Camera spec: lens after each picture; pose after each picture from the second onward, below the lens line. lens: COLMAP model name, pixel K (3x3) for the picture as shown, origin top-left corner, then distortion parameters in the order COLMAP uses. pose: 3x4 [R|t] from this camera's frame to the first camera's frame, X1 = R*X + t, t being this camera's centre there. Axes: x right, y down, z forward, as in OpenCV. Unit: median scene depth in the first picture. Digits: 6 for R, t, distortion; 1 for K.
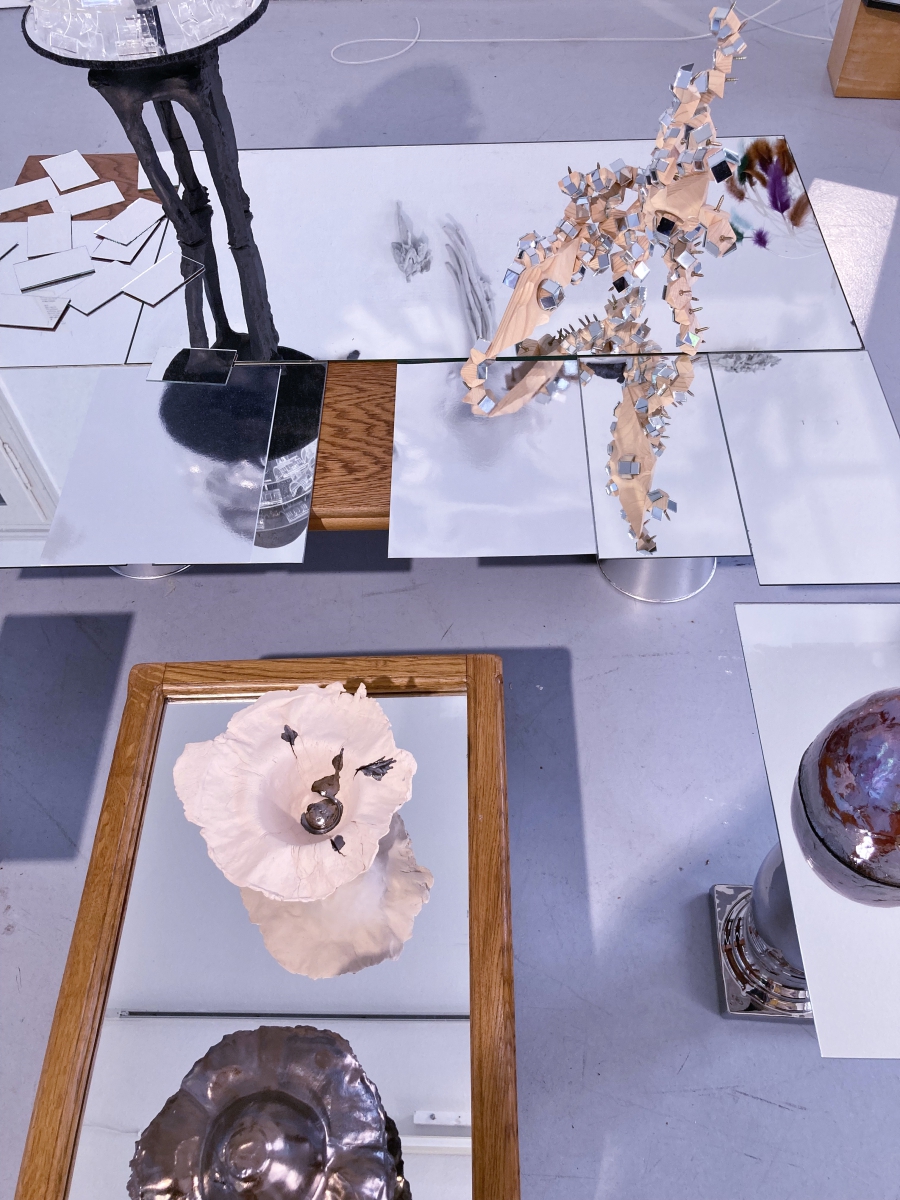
lens RADIAL K [[1004.7, 0, 456.4], [0, 1004.7, 603.7], [0, 0, 1]] dist [0.035458, -0.044652]
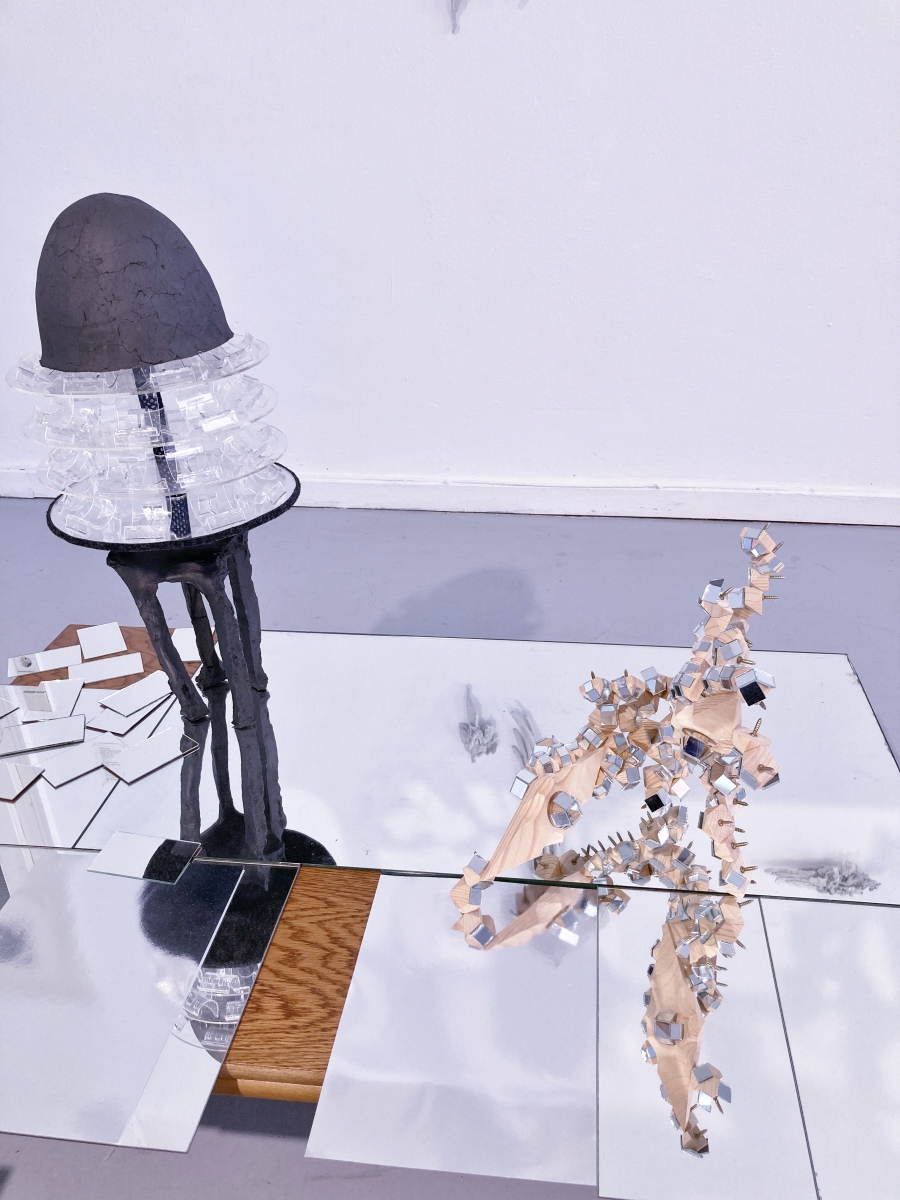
lens RADIAL K [[1004.7, 0, 456.4], [0, 1004.7, 603.7], [0, 0, 1]] dist [0.035458, -0.044652]
pose [[0.992328, 0.059964, -0.108120, 0.080885], [-0.101396, 0.895098, -0.434188, -0.082360], [0.070743, 0.441820, 0.894310, 0.155776]]
